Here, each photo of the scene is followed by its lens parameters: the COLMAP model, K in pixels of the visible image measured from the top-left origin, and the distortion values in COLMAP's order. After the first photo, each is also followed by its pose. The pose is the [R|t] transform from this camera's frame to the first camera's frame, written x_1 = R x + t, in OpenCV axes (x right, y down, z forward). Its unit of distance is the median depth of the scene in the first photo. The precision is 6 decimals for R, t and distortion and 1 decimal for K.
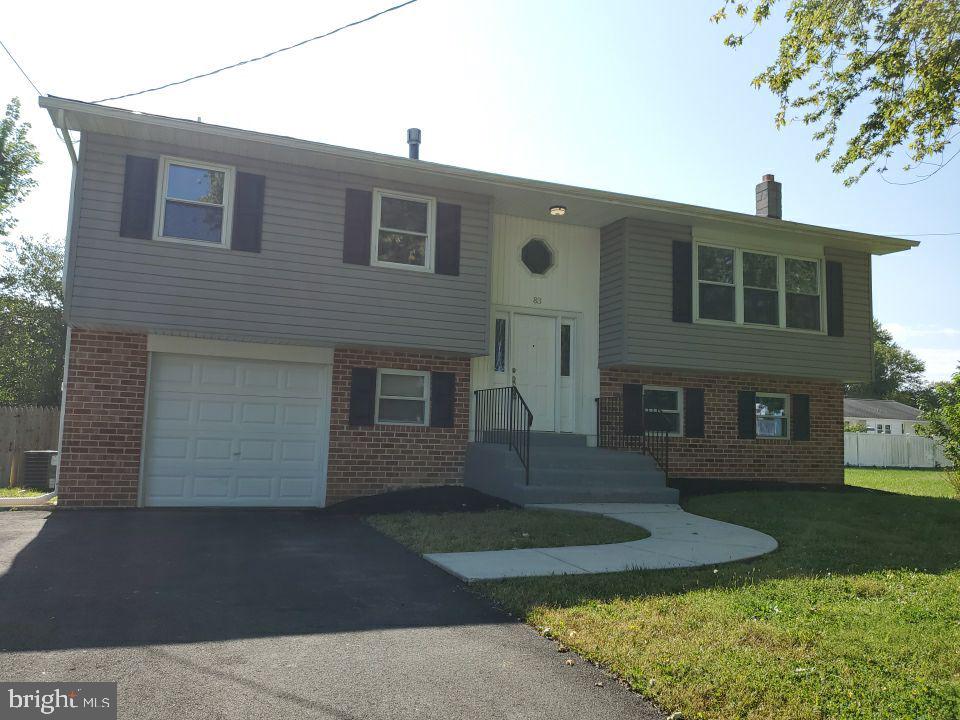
lens RADIAL K [[755.3, 0, 483.7], [0, 755.3, 361.7], [0, 0, 1]] dist [0.043205, -0.034547]
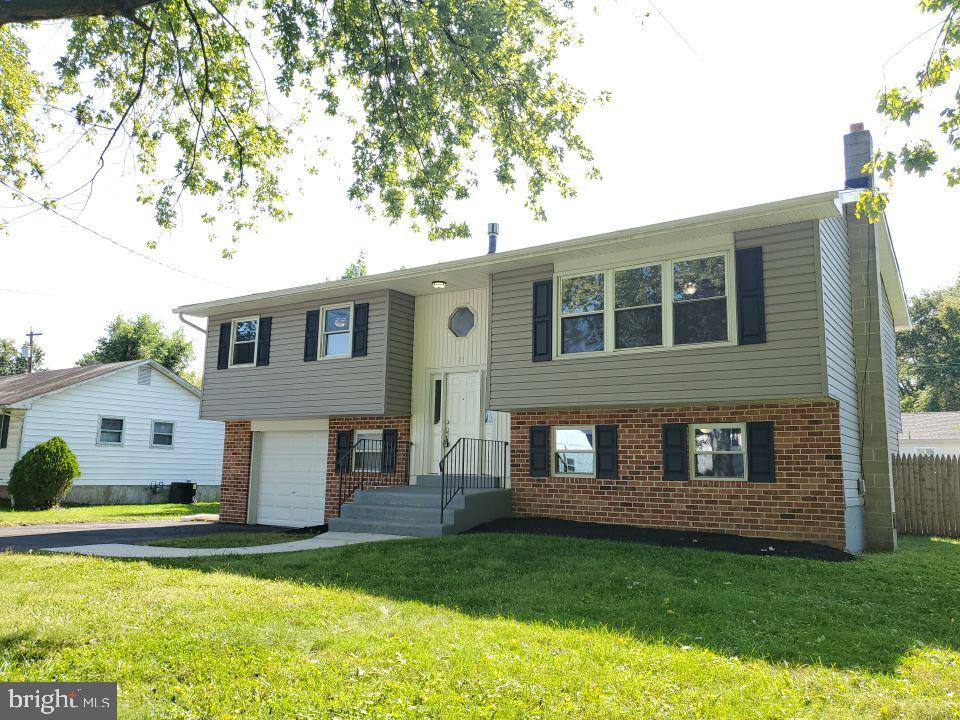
lens RADIAL K [[755.3, 0, 485.5], [0, 755.3, 359.6], [0, 0, 1]] dist [0.043205, -0.034547]
pose [[0.563845, -0.149094, -0.812311, 0.999085], [0.065896, 0.988556, -0.135703, 0.074136], [0.823248, 0.022987, 0.567217, 0.365216]]
